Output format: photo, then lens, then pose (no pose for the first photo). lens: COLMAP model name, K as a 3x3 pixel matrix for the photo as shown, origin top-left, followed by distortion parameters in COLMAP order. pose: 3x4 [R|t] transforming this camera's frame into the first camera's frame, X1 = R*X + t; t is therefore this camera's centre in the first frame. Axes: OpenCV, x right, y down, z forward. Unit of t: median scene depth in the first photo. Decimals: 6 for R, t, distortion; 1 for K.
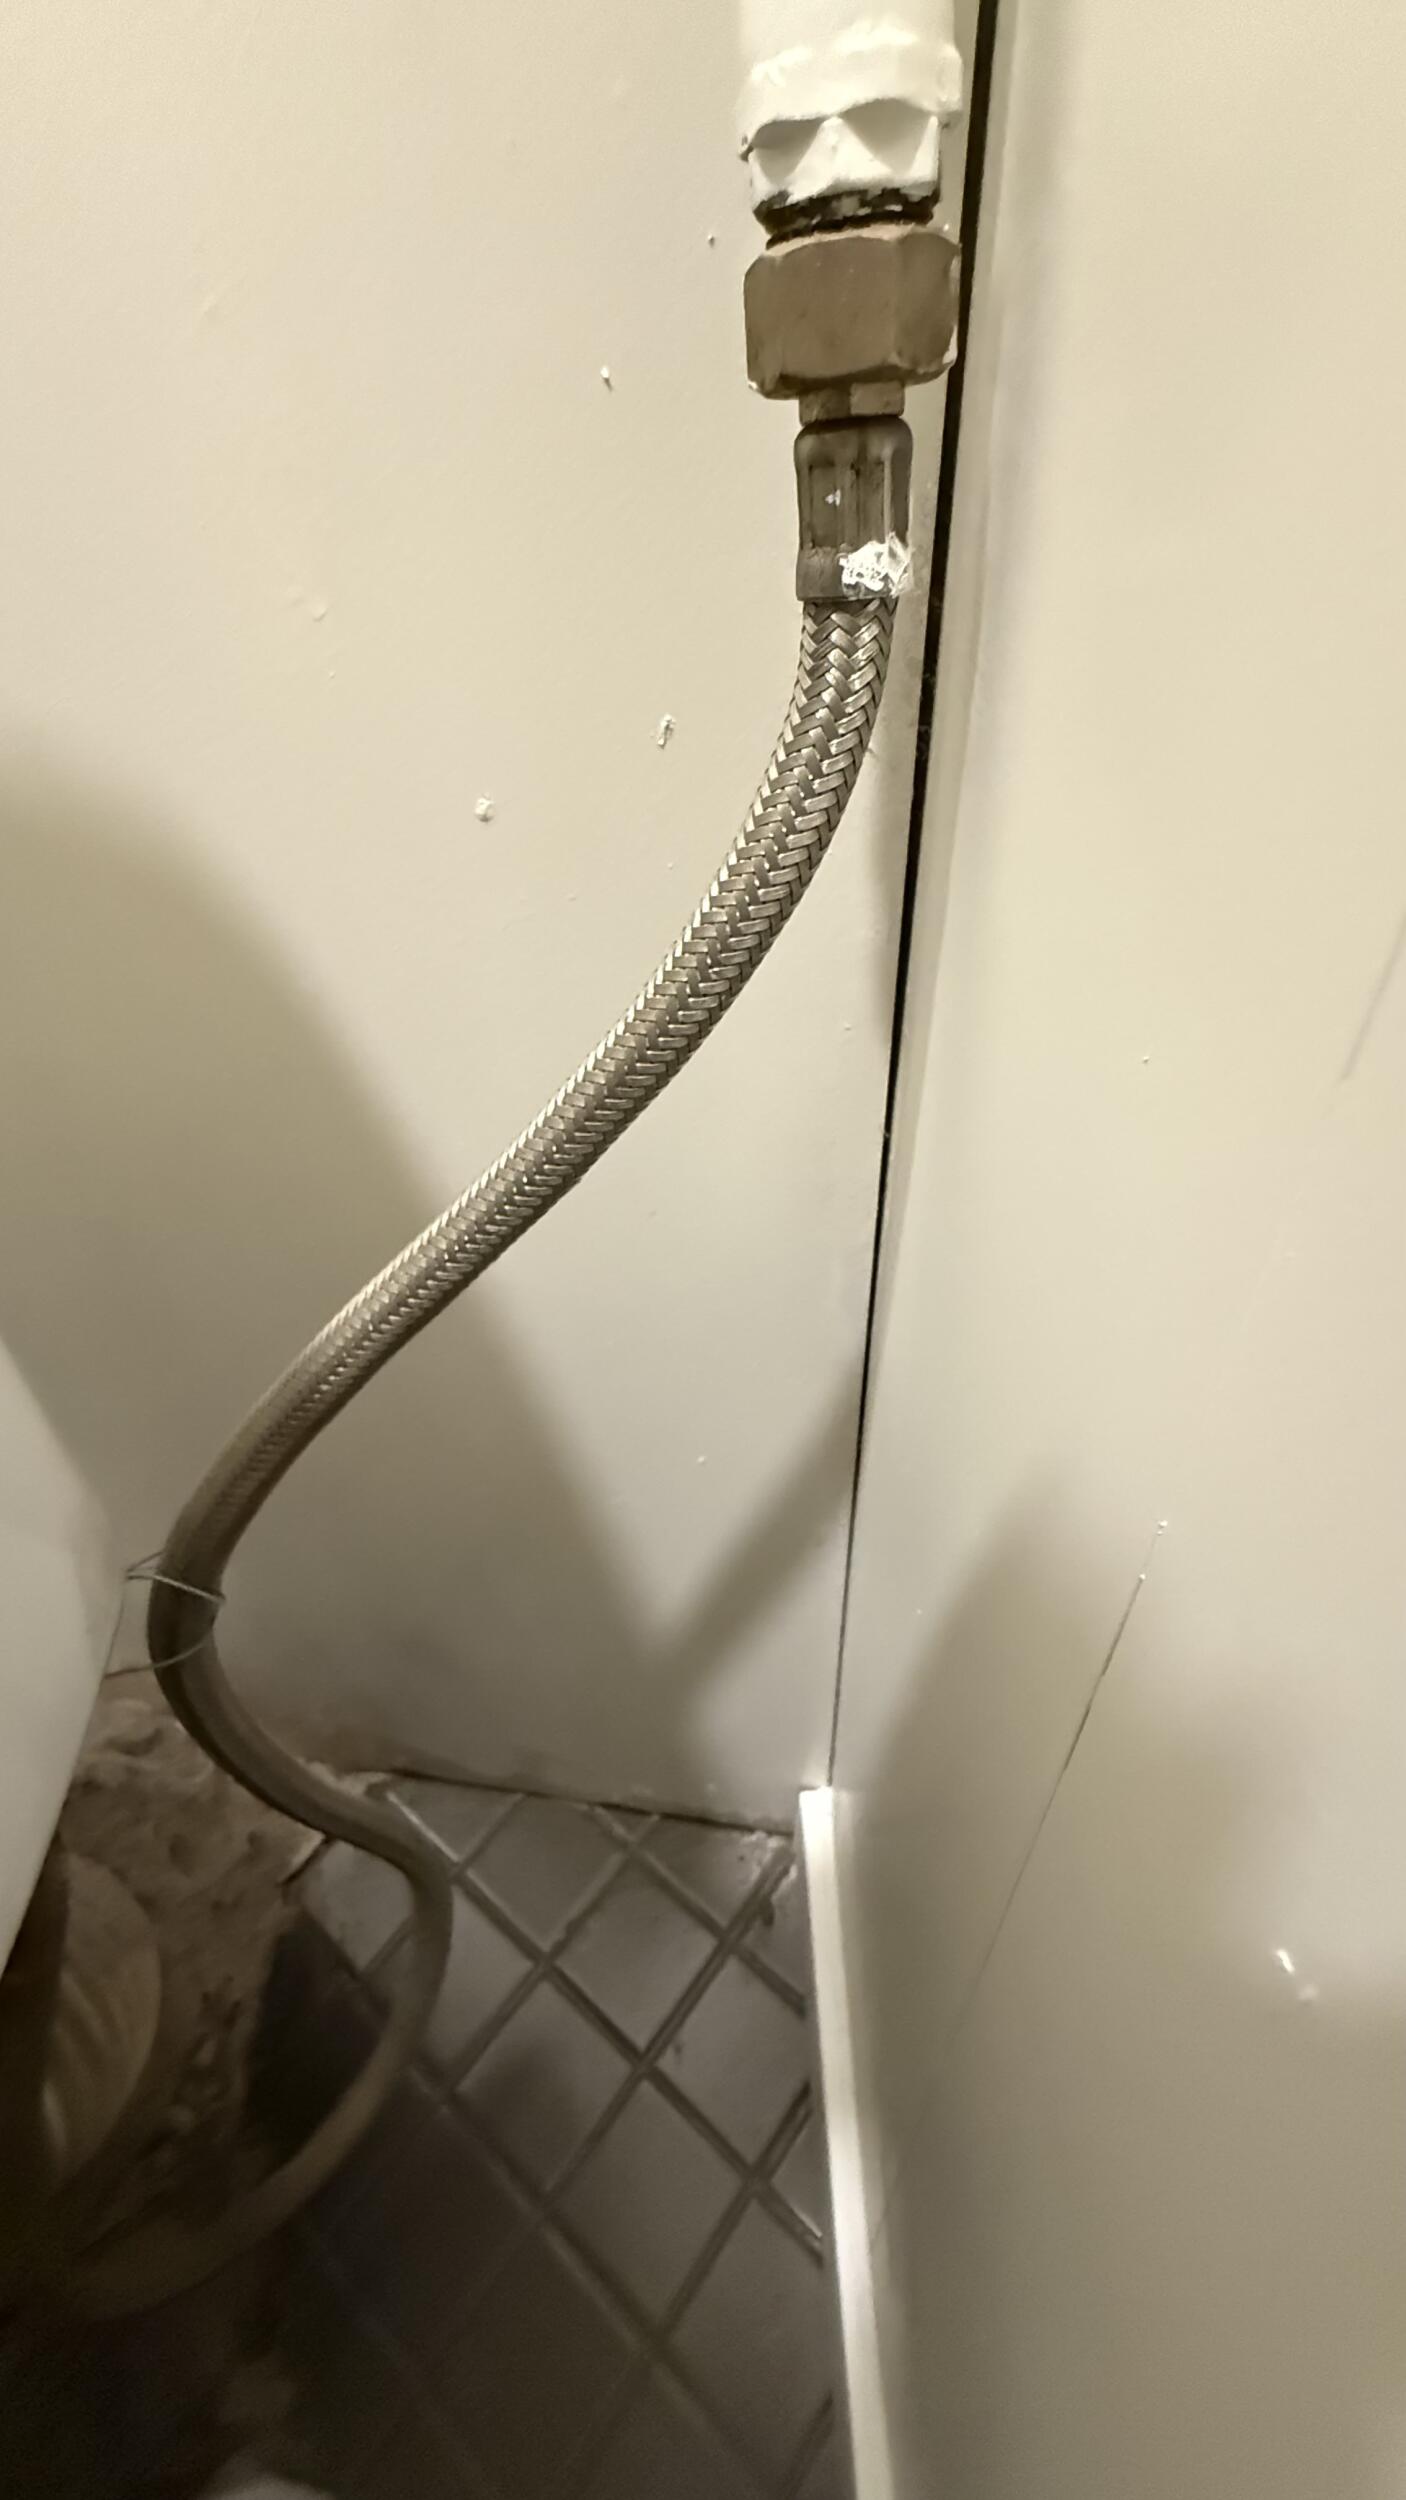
lens RADIAL K [[1068.3, 0, 686.4], [0, 1068.3, 1280.8], [0, 0, 1]] dist [-0.001793, -0.000297]
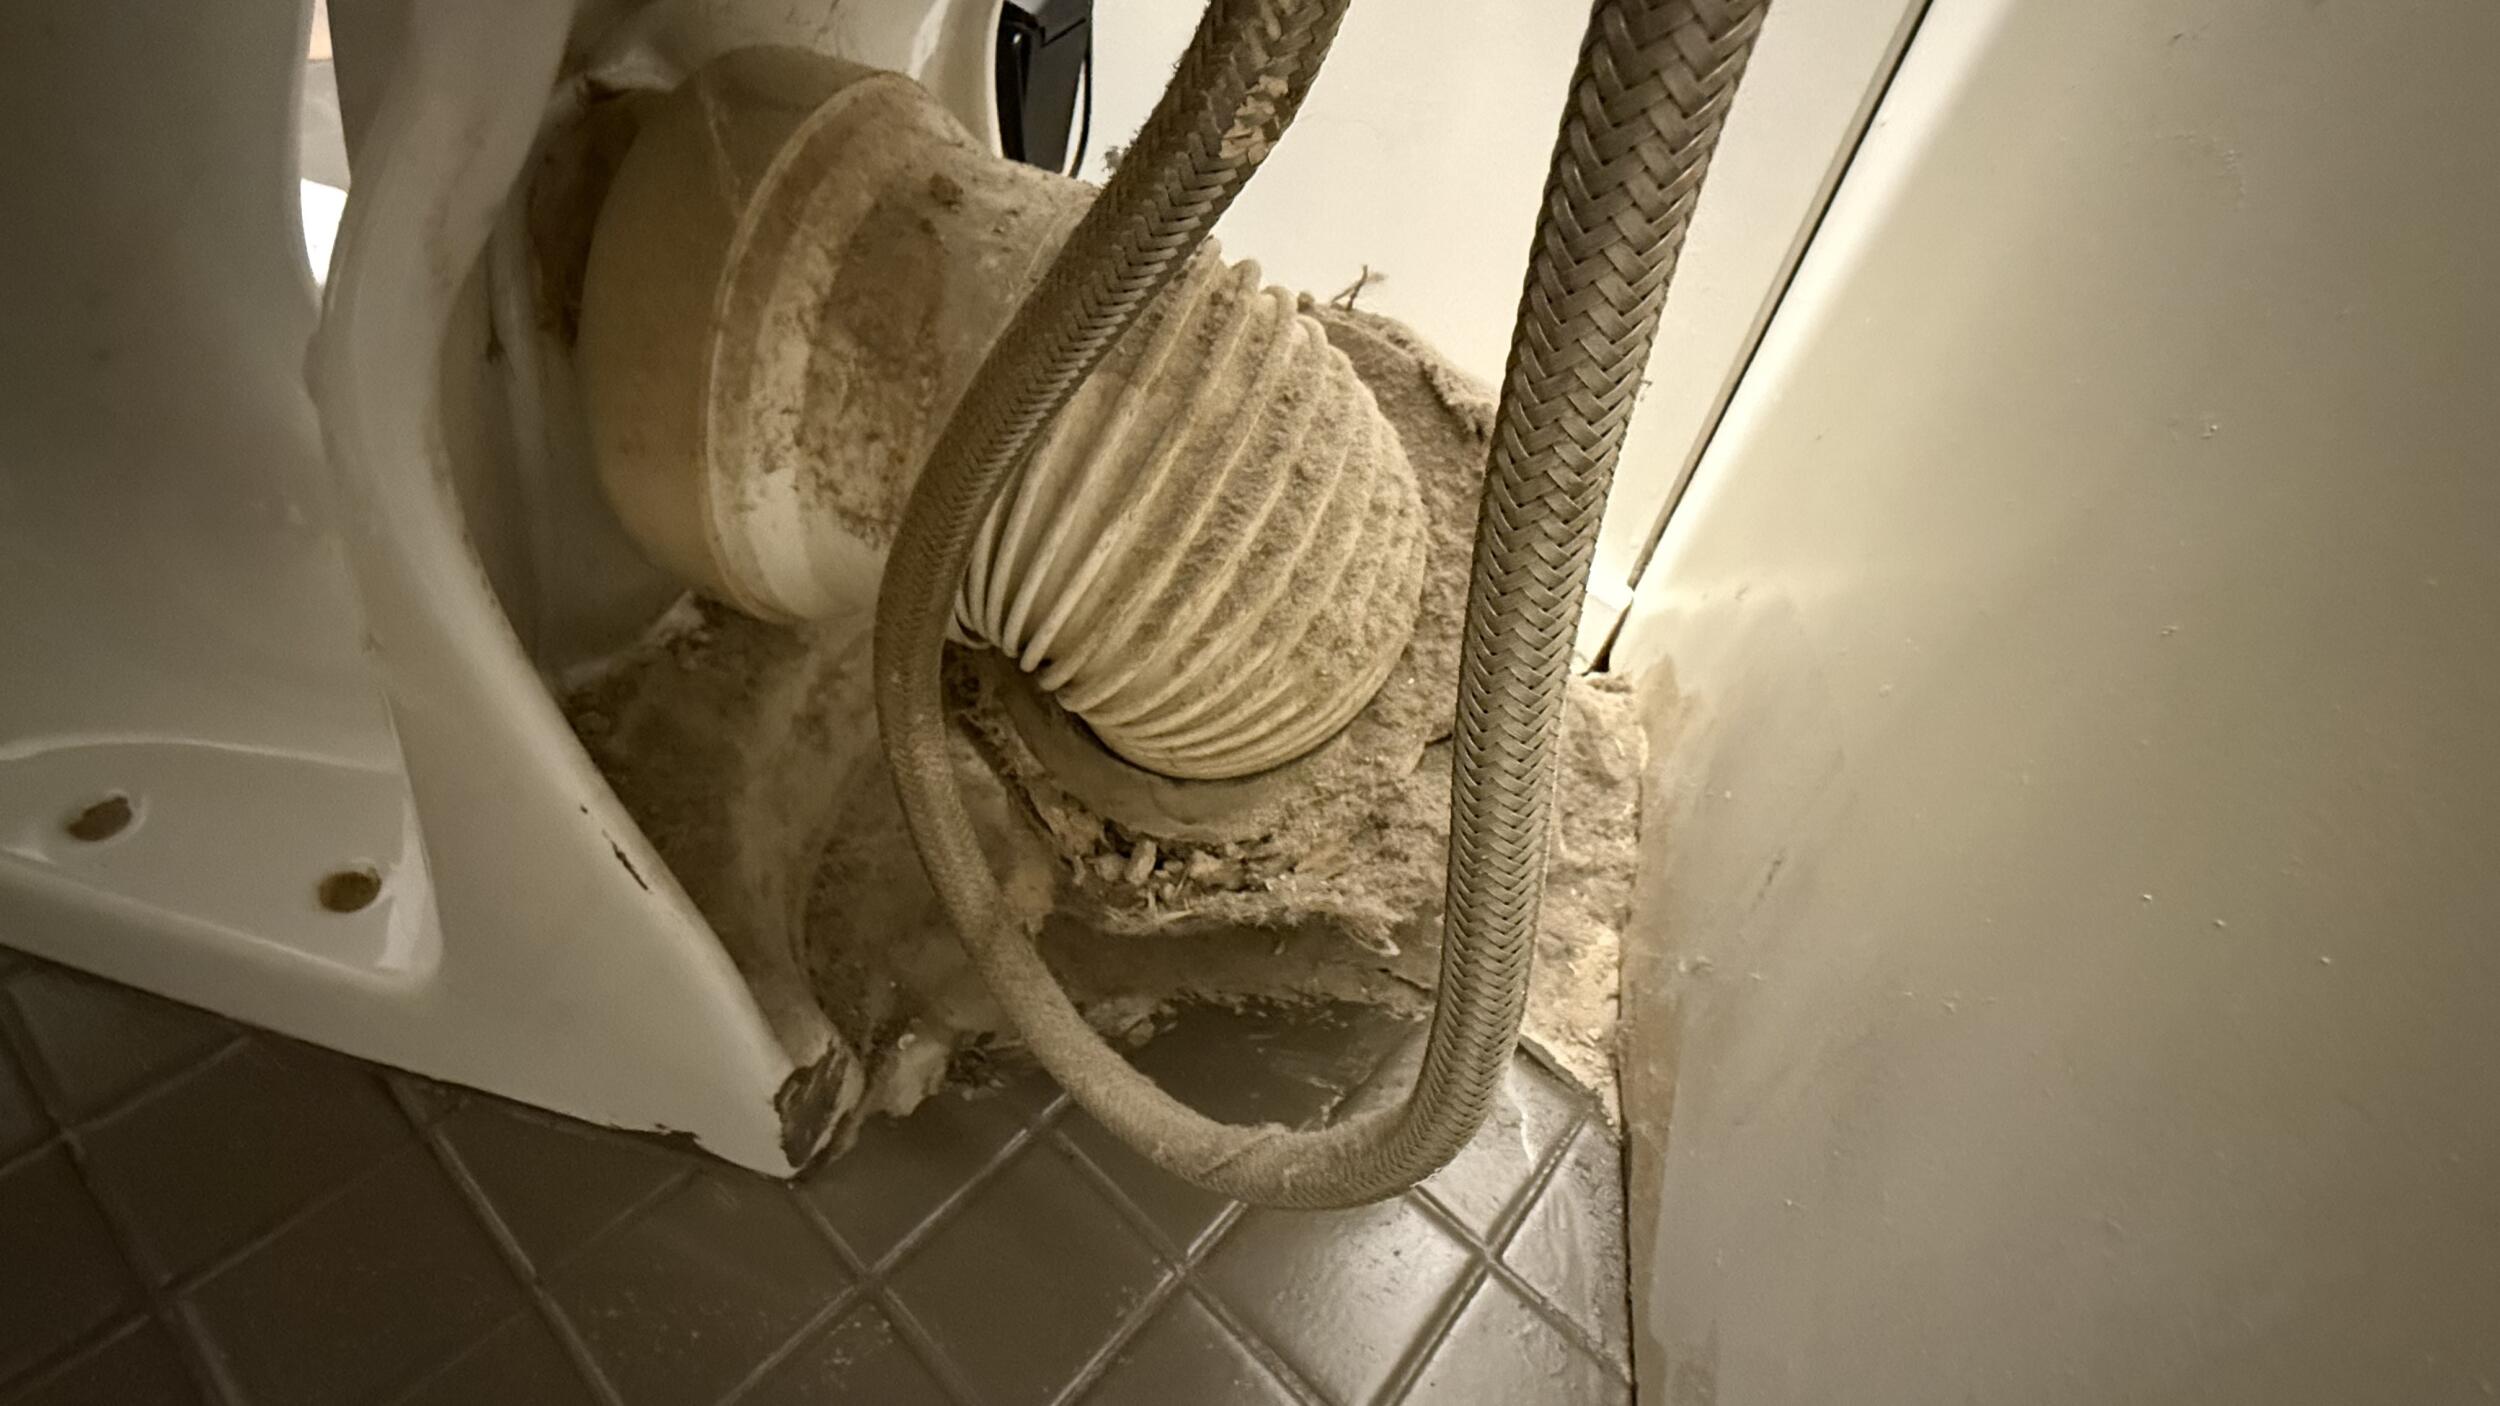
lens RADIAL K [[1111.4, 0, 1260.0], [0, 1111.4, 705.1], [0, 0, 1]] dist [-0.001298, -0.000175]
pose [[-0.027274, 0.745971, -0.665419, -0.039488], [-0.750357, 0.424539, 0.506687, 0.257854], [0.660470, 0.513121, 0.548166, 0.519428]]
